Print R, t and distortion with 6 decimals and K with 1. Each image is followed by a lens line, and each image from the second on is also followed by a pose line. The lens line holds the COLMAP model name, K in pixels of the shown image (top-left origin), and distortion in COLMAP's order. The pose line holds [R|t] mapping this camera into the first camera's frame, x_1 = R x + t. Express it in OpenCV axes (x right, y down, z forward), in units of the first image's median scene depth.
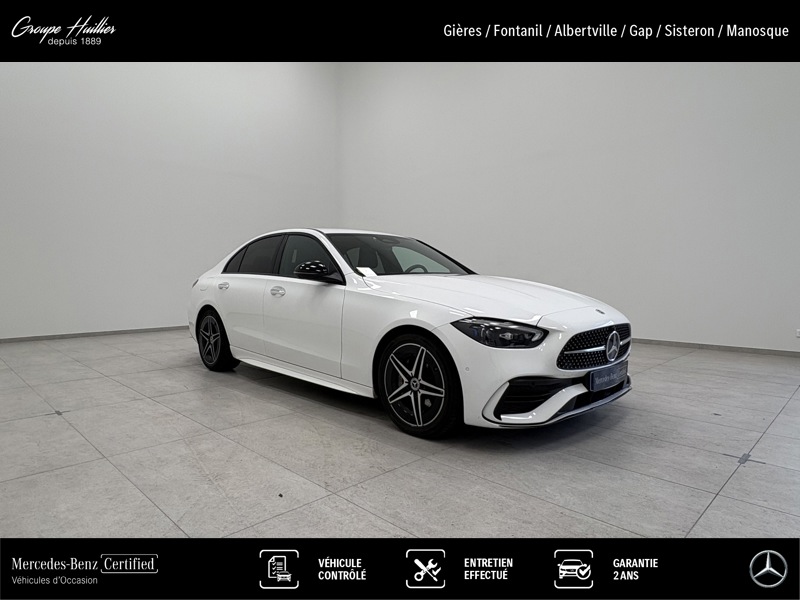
lens RADIAL K [[493.4, 0, 400.0], [0, 493.4, 299.7], [0, 0, 1]] dist [-0.007548, -0.000669]
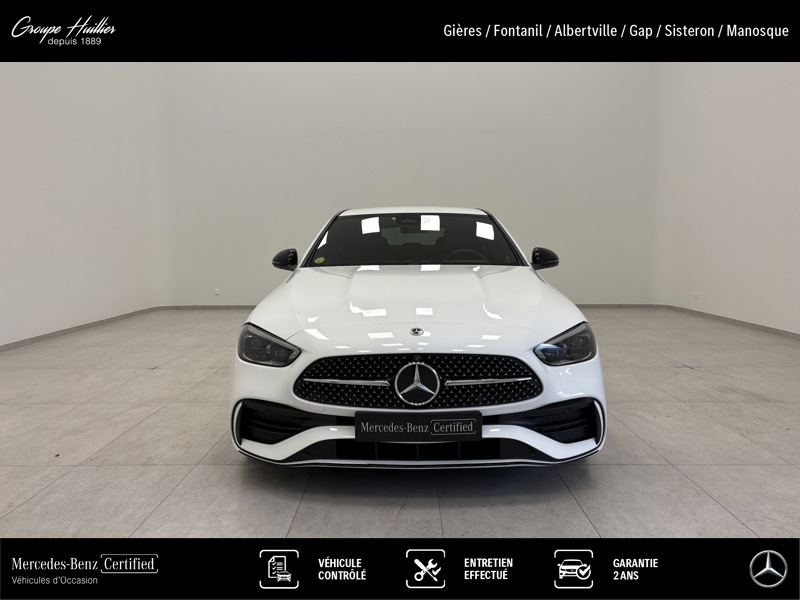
lens RADIAL K [[602.7, 0, 400.3], [0, 602.7, 299.7], [0, 0, 1]] dist [0.012489, 0.004796]
pose [[0.705473, 0.061112, -0.706097, 1.128147], [-0.038490, 0.998109, 0.047929, -0.067886], [0.707691, -0.006635, 0.706491, 0.456872]]
